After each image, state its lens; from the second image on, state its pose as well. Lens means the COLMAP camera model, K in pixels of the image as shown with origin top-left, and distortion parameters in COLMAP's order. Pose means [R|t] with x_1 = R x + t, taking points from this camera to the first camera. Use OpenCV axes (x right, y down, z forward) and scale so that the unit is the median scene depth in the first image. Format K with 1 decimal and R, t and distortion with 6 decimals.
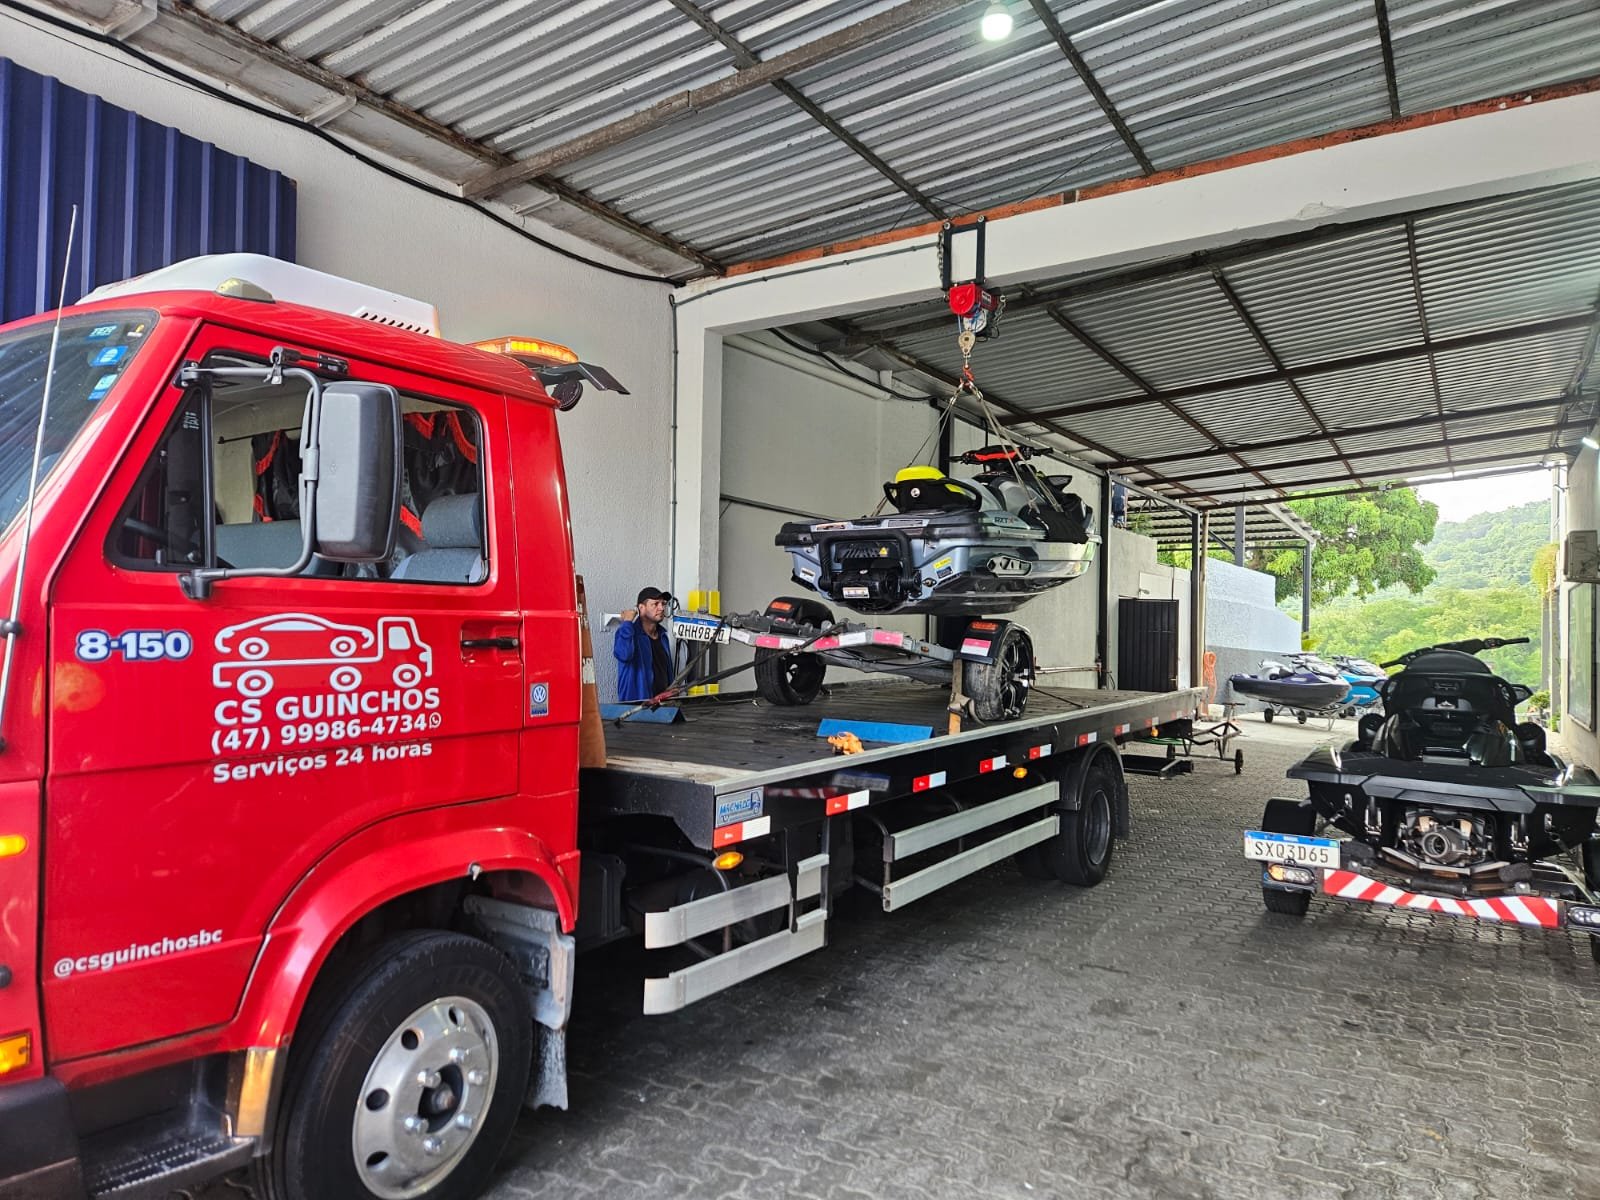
lens RADIAL K [[1089.2, 0, 797.0], [0, 1089.2, 598.2], [0, 0, 1]] dist [0.092059, -0.065671]
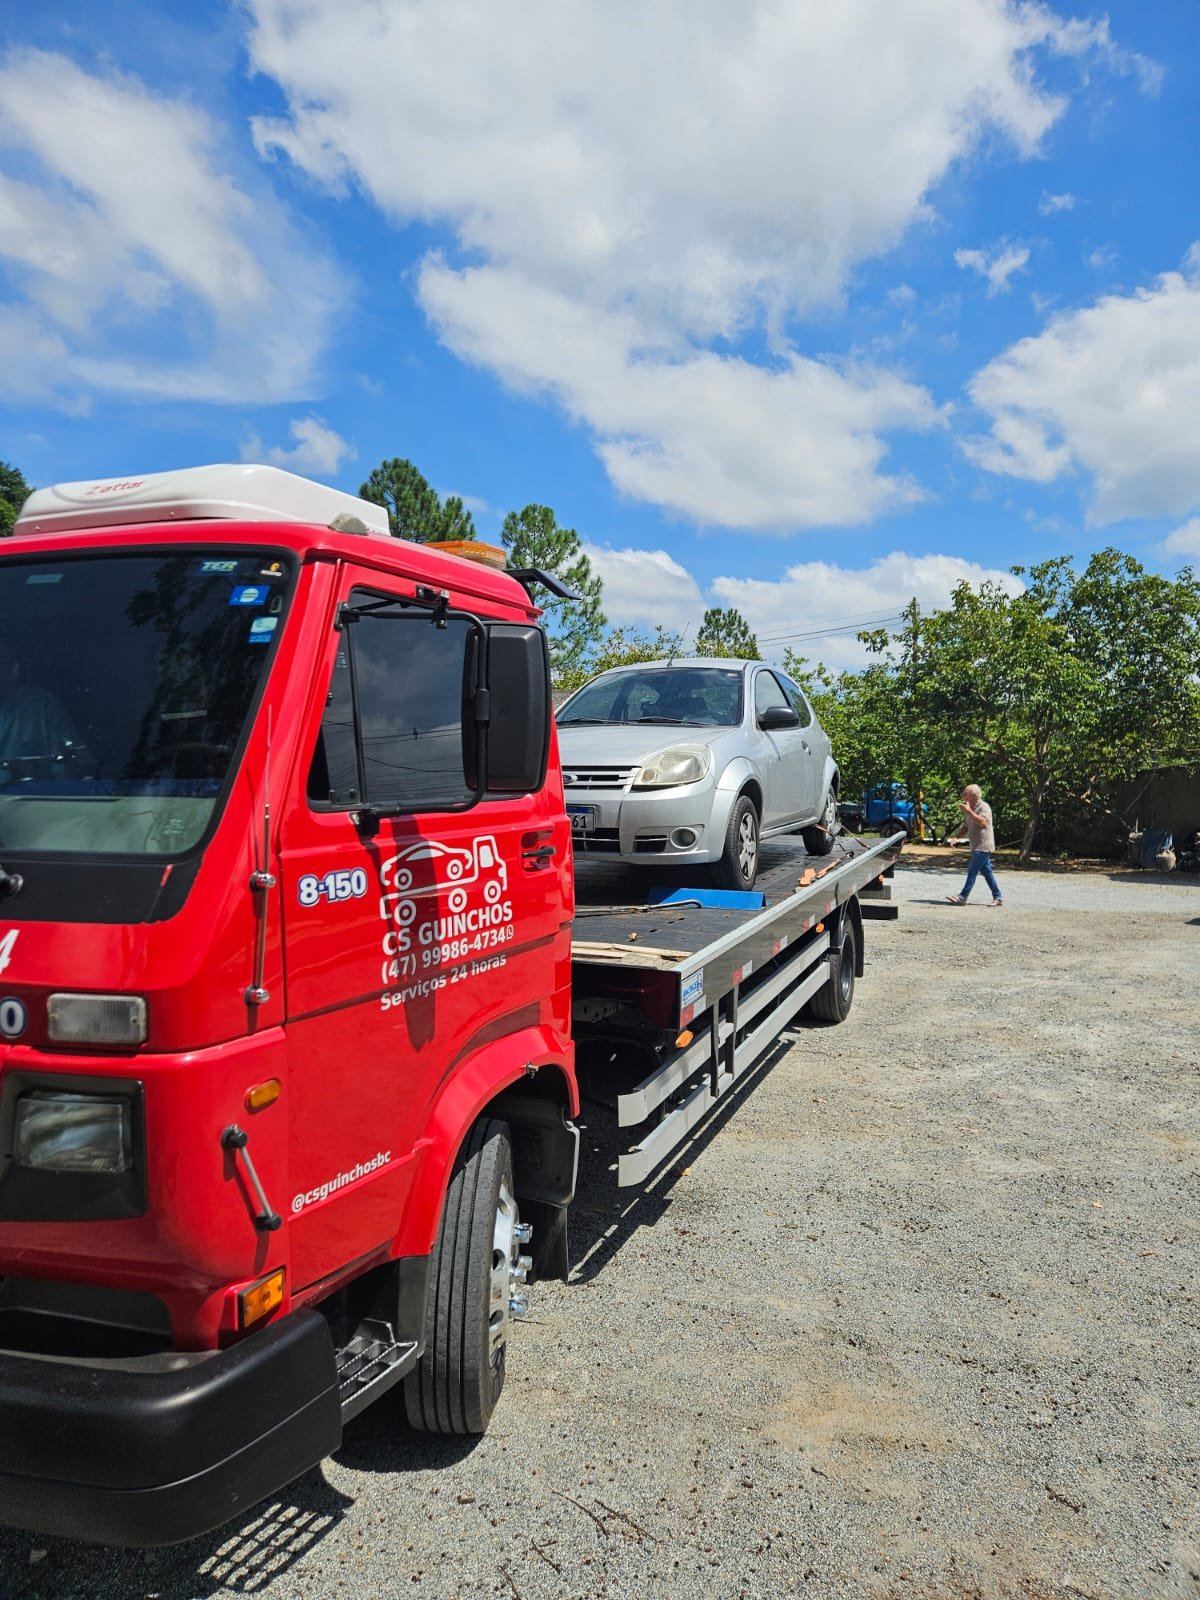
lens RADIAL K [[1093.0, 0, 630.0], [0, 1093.0, 785.2], [0, 0, 1]] dist [0.081200, -0.058935]
pose [[0.982792, -0.026422, 0.182814, -0.441600], [0.018141, 0.998739, 0.046821, -0.081507], [-0.183820, -0.042699, 0.982032, -0.037186]]
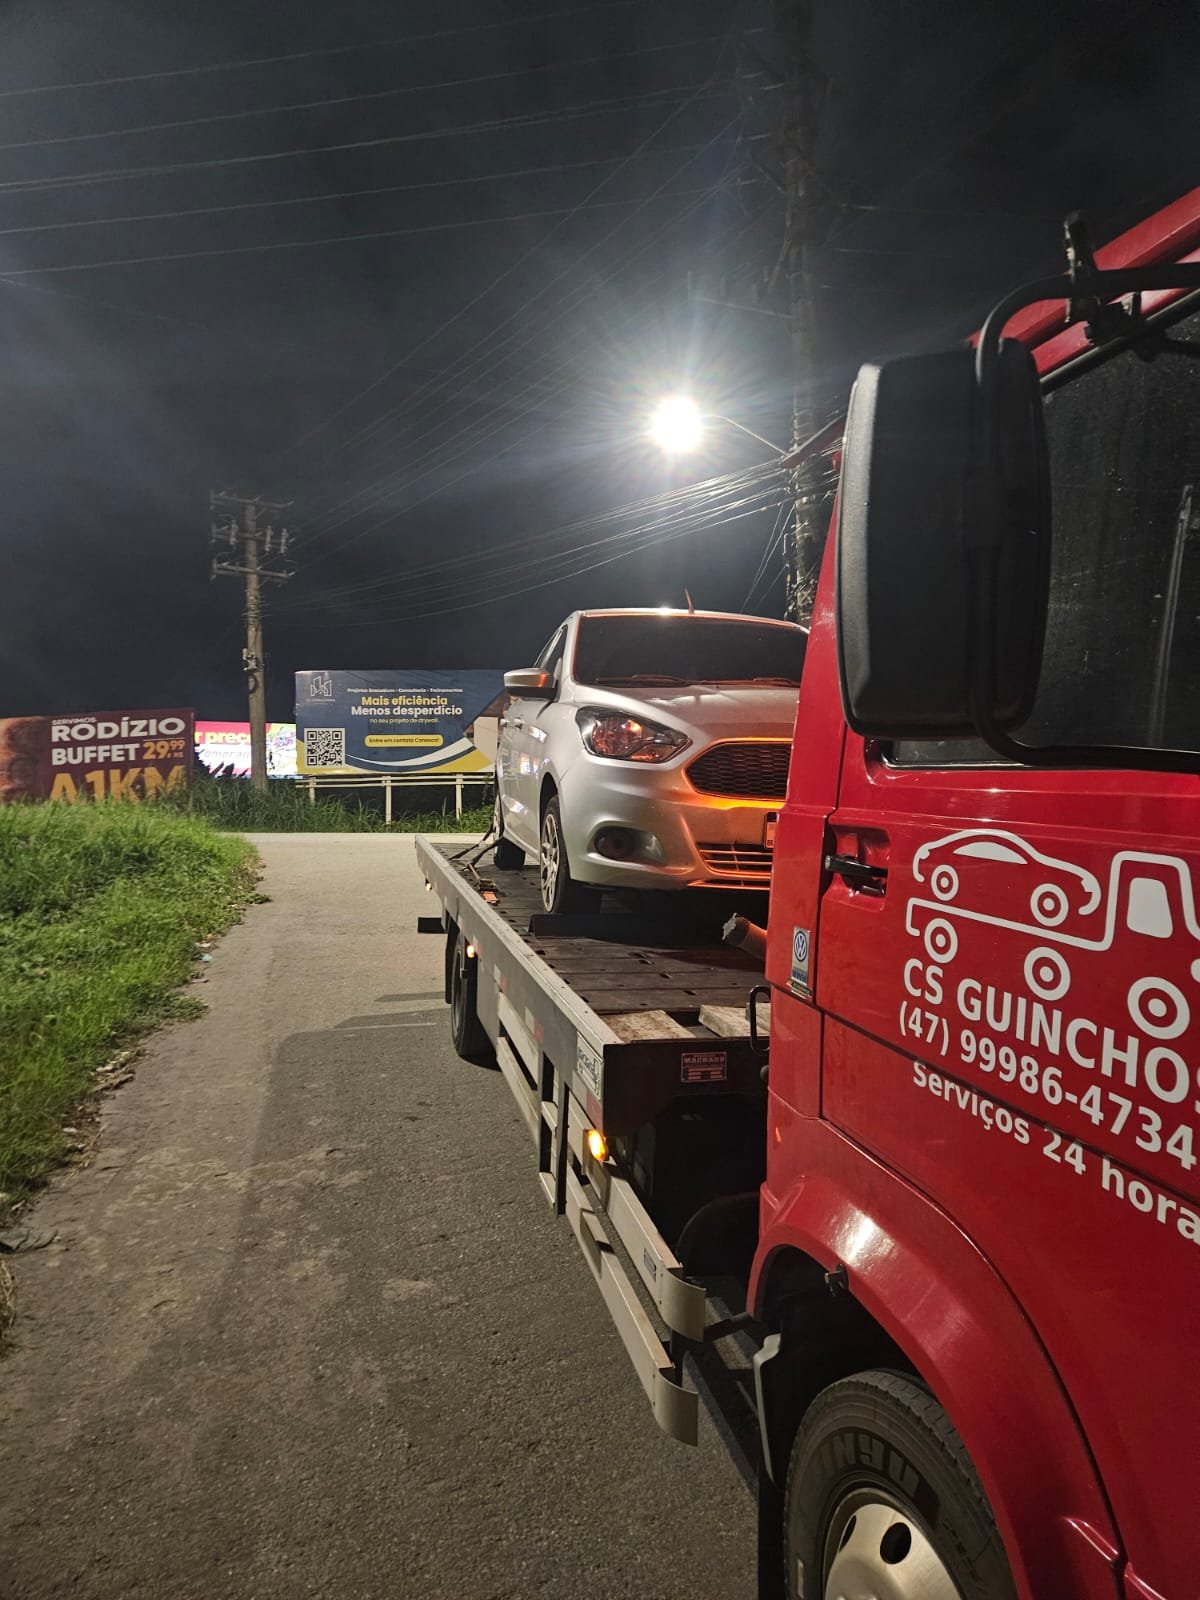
lens RADIAL K [[1071.5, 0, 590.5], [0, 1071.5, 801.3], [0, 0, 1]] dist [0.079304, -0.063326]
pose [[-0.682640, -0.011589, -0.730663, 0.063569], [-0.032858, 0.999350, 0.014849, -0.000775], [0.730016, 0.034145, -0.682577, 1.189811]]
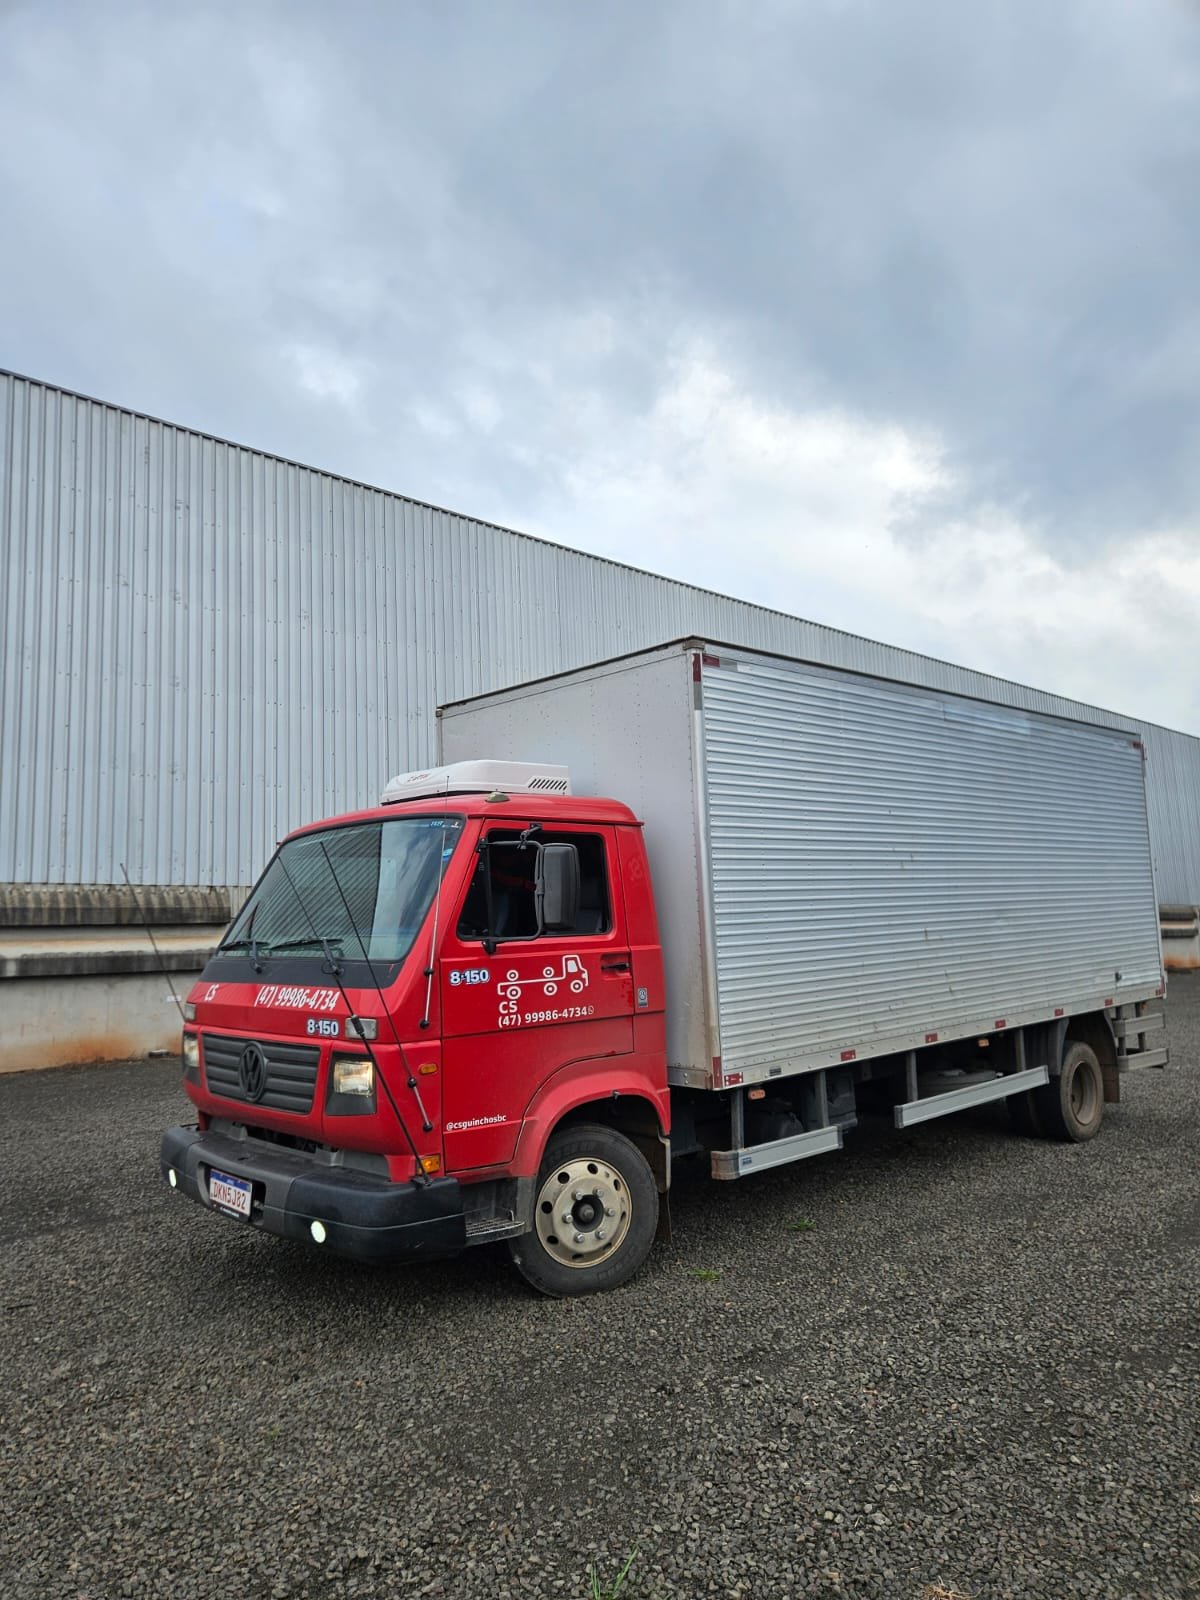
lens RADIAL K [[1071.5, 0, 590.5], [0, 1071.5, 801.3], [0, 0, 1]] dist [0.079304, -0.063326]
pose [[0.974884, -0.061473, -0.214063, 0.088800], [0.044099, 0.995403, -0.085015, -0.094178], [0.218305, 0.073440, 0.973113, -0.869737]]
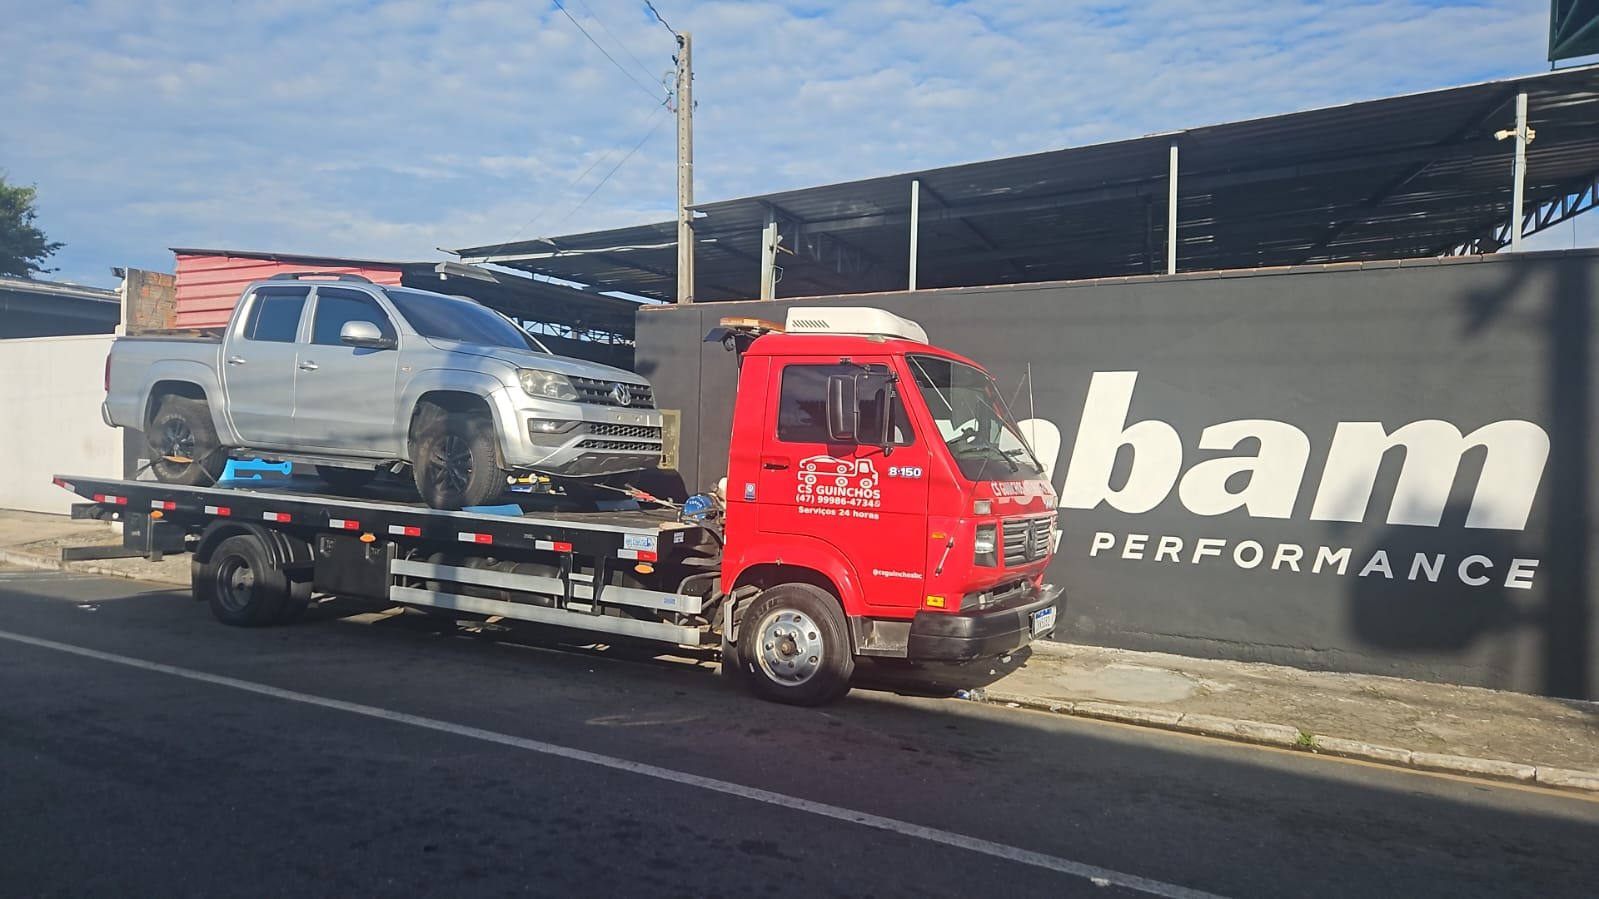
lens RADIAL K [[1132.8, 0, 802.0], [0, 1132.8, 445.4], [0, 0, 1]] dist [0.087403, -0.003156]
pose [[0.091228, -0.009135, -0.995788, 2.260555], [-0.039426, 0.999141, -0.012778, 0.025883], [0.995049, 0.040426, 0.090789, 0.673986]]
